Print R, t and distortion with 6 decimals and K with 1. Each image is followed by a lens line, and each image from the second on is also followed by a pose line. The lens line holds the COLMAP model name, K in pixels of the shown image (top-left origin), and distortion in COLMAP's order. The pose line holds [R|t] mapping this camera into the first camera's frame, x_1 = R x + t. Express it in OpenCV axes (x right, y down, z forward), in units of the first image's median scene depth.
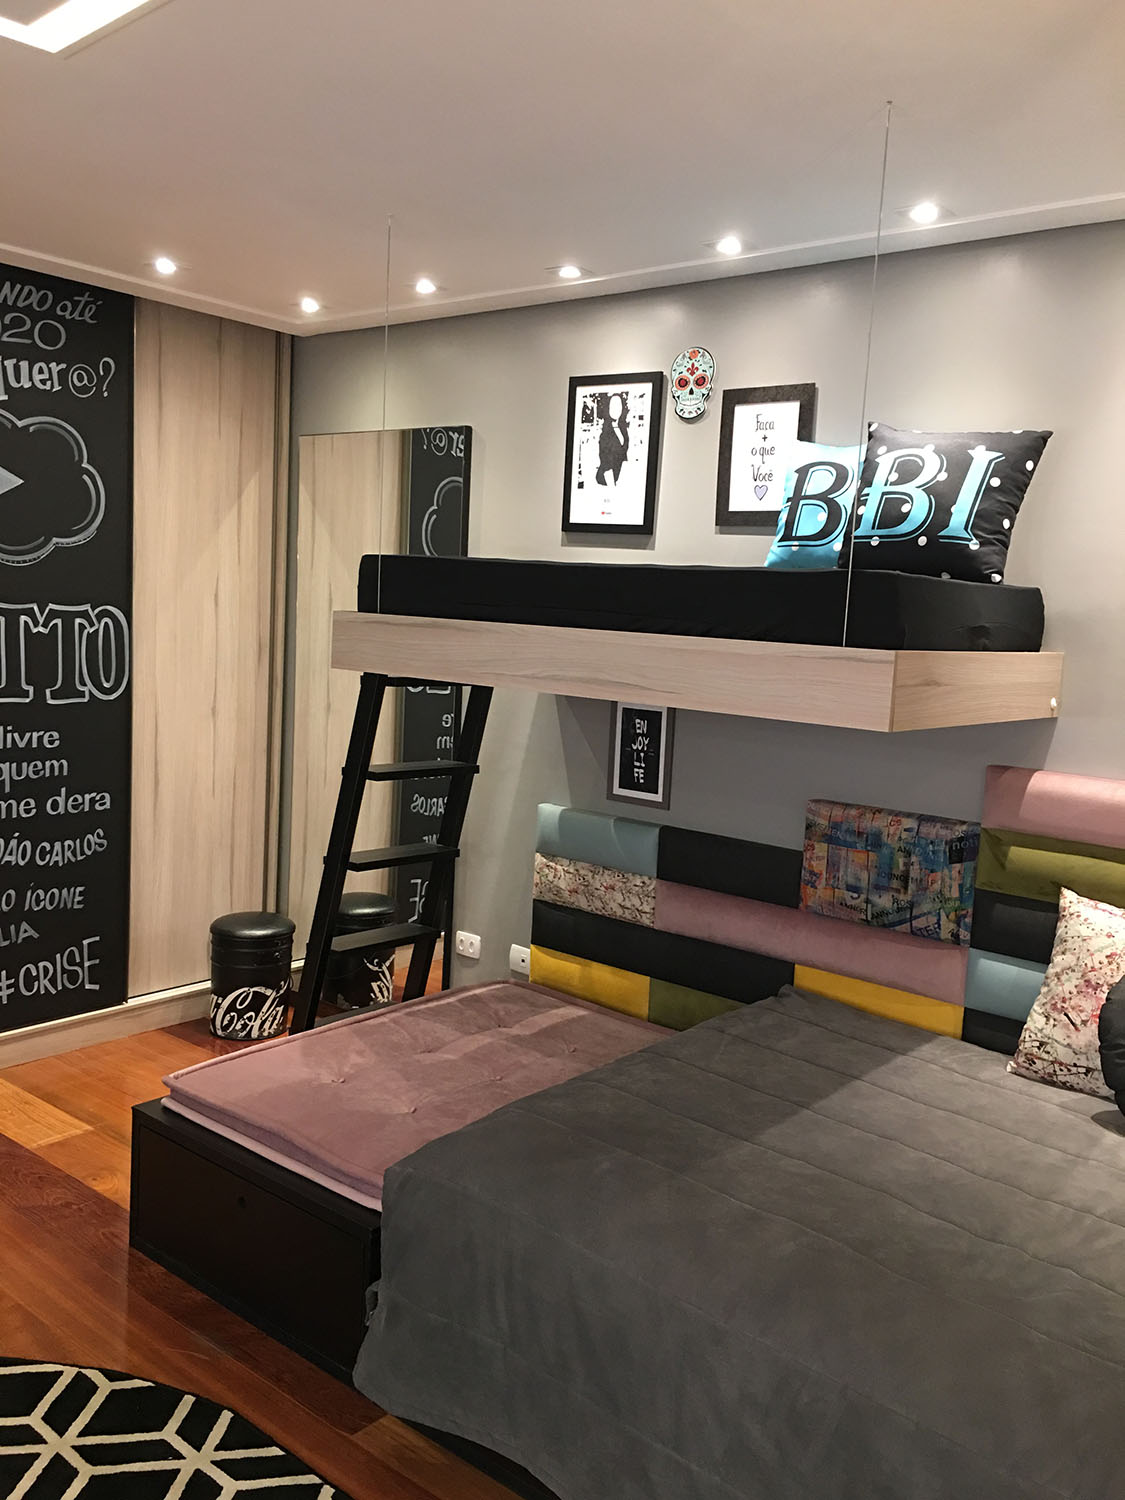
lens RADIAL K [[1284.7, 0, 572.6], [0, 1284.7, 747.7], [0, 0, 1]] dist [0.083691, -0.117629]
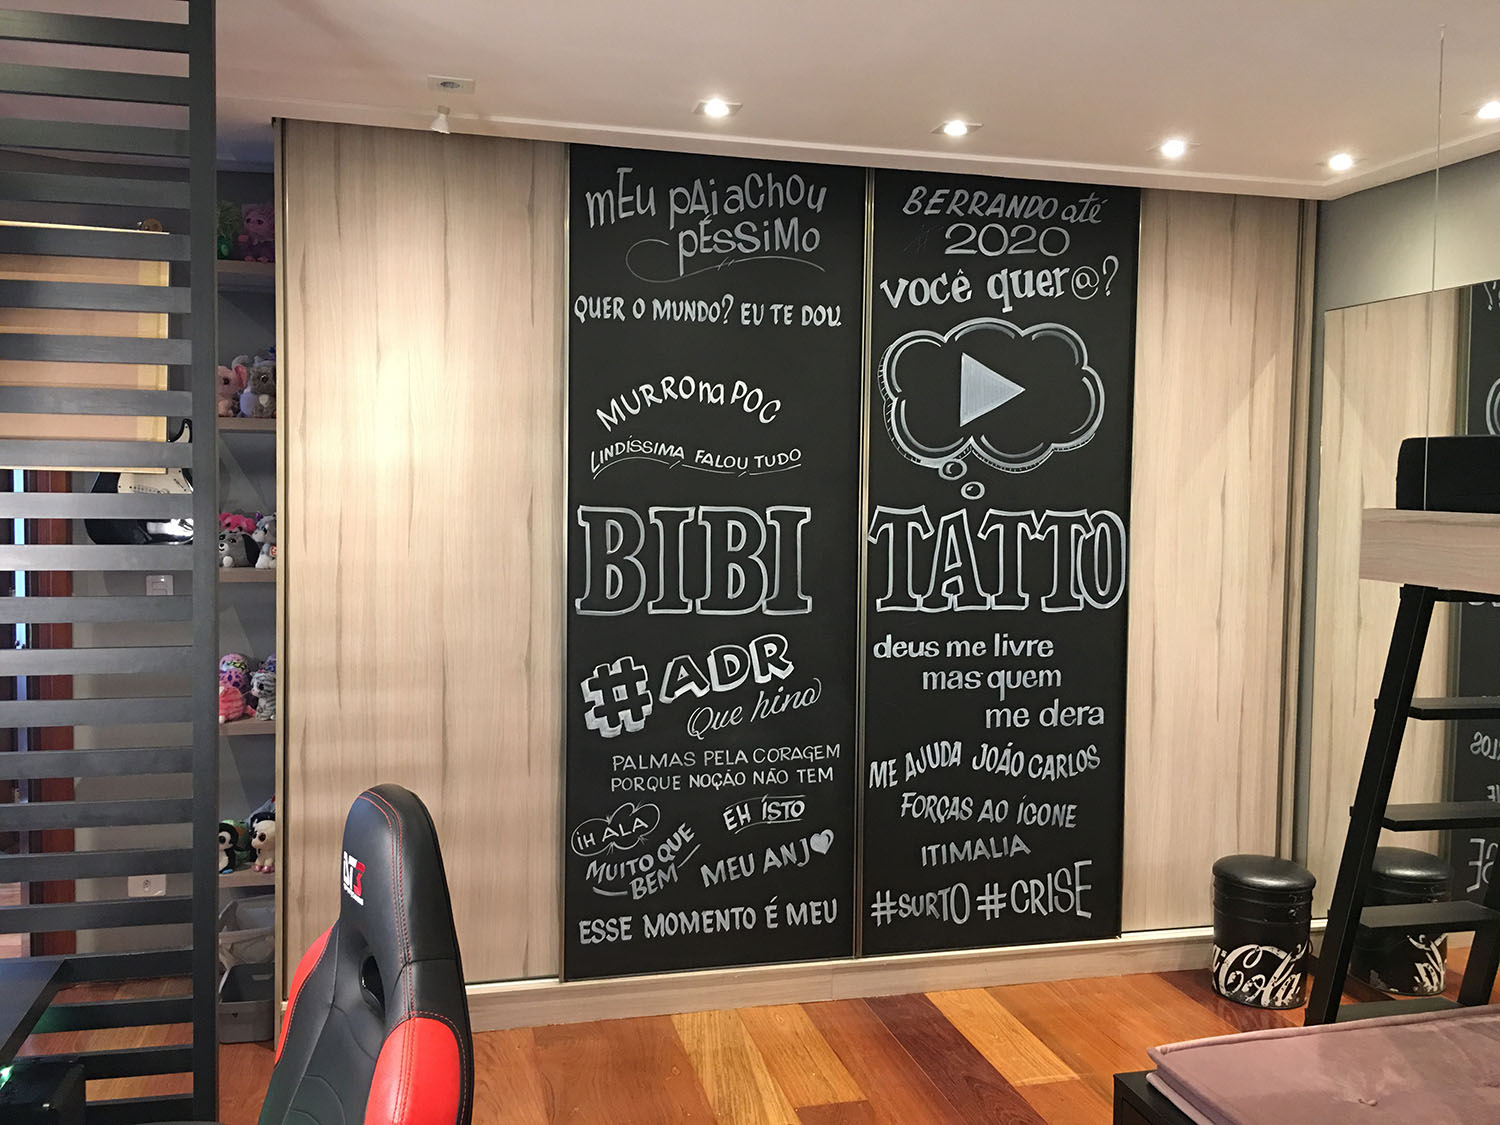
lens RADIAL K [[1277.6, 0, 741.9], [0, 1277.6, 539.4], [0, 0, 1]] dist [0.085403, -0.126642]
pose [[0.804938, -0.011500, -0.593248, -0.014256], [-0.039594, 0.996543, -0.073041, -0.010043], [0.592037, 0.082282, 0.801699, 0.099434]]
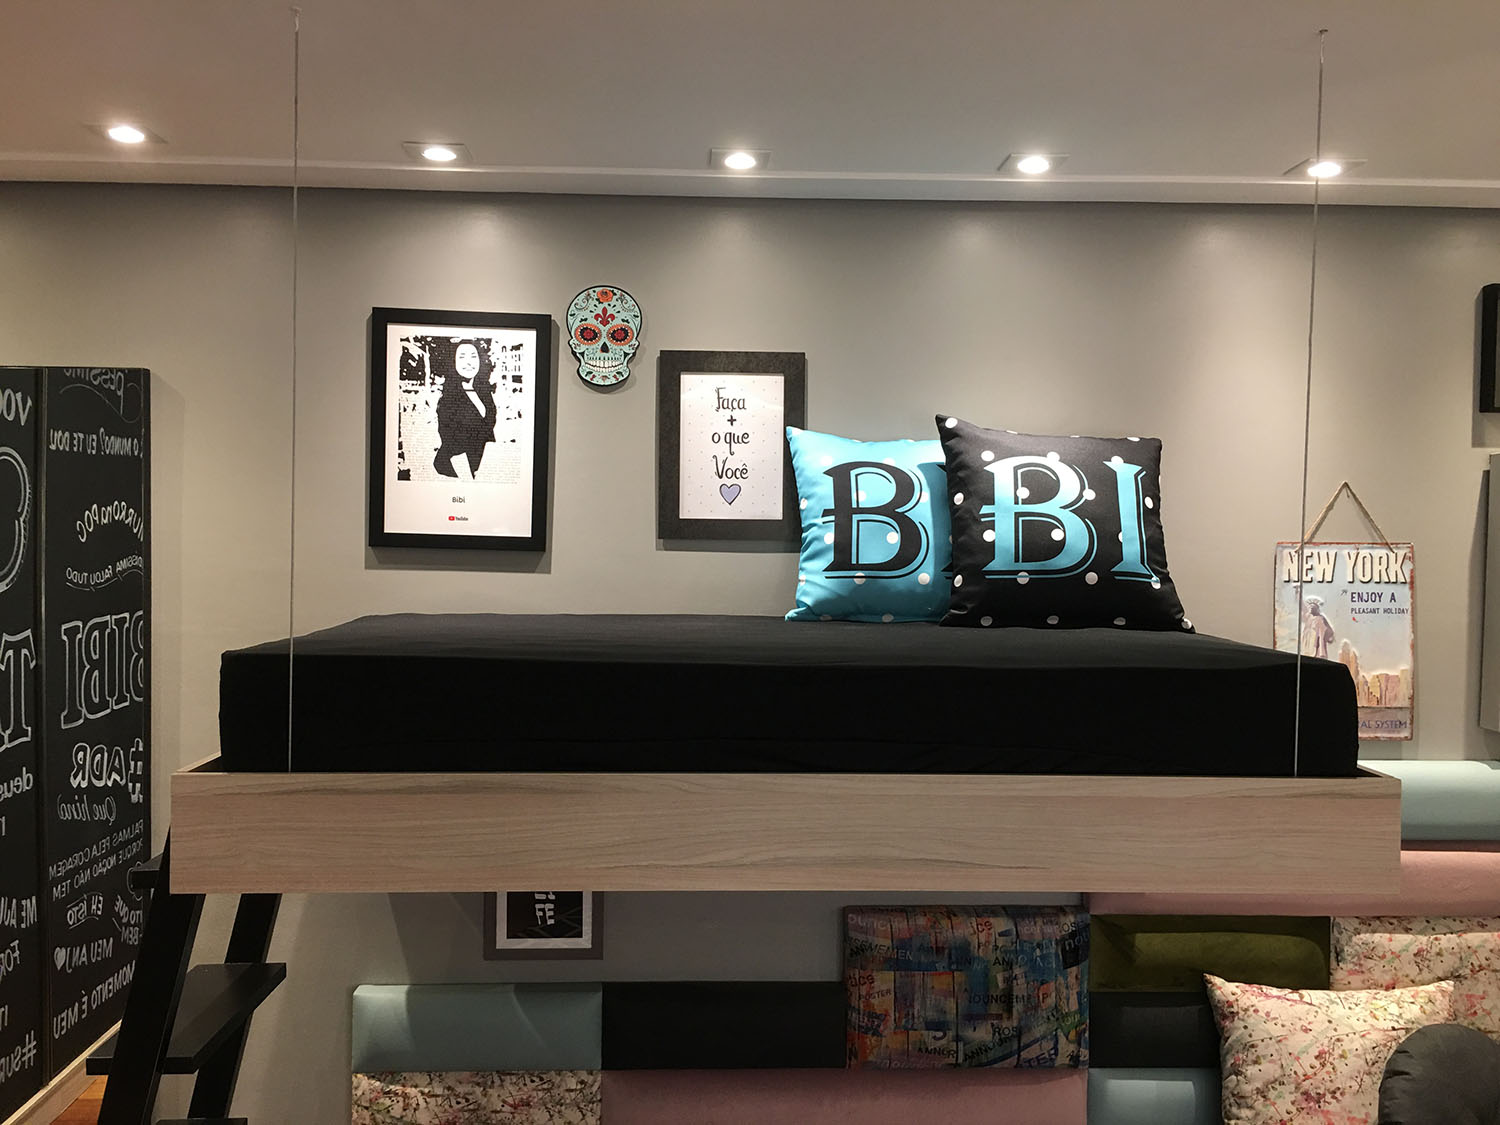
lens RADIAL K [[1284.7, 0, 746.0], [0, 1284.7, 539.4], [0, 0, 1]] dist [0.083691, -0.117629]
pose [[0.742020, -0.055445, 0.668080, -0.321380], [0.104063, 0.994020, -0.033085, -0.144042], [-0.662251, 0.094072, 0.743353, 0.450113]]
